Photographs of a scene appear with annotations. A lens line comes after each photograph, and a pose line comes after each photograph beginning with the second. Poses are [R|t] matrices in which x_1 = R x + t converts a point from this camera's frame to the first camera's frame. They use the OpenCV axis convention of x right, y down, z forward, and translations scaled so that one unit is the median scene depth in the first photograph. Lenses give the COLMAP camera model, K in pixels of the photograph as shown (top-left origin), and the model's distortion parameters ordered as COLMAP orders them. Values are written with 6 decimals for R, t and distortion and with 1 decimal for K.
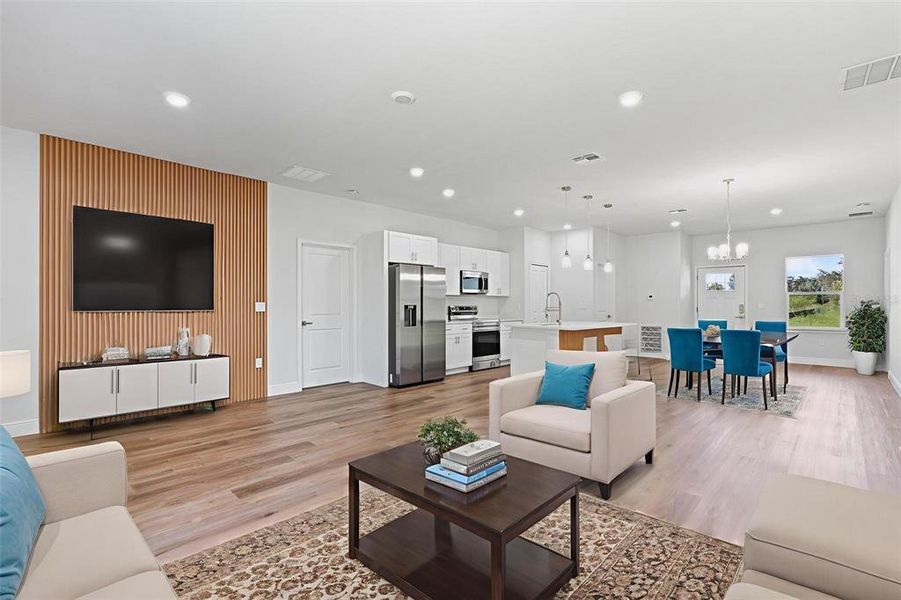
lens RADIAL K [[413.0, 0, 451.8], [0, 413.0, 302.9], [0, 0, 1]] dist [0.003201, 0.000473]
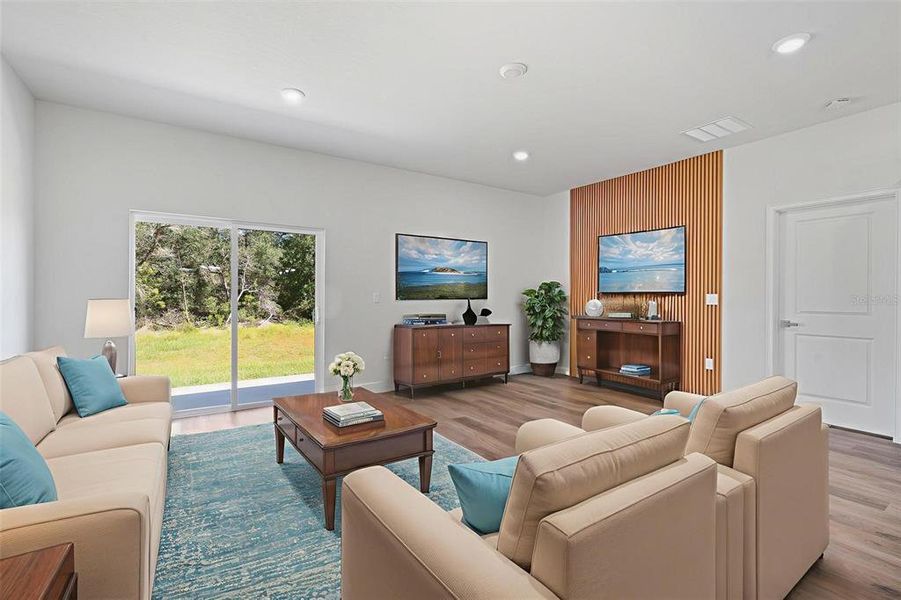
lens RADIAL K [[413.0, 0, 452.3], [0, 413.0, 297.8], [0, 0, 1]] dist [0.003201, 0.000473]
pose [[-0.198160, -0.001317, -0.980169, 0.494617], [-0.005758, 0.999983, -0.000180, 0.009965], [0.980153, 0.005608, -0.198165, 0.649160]]
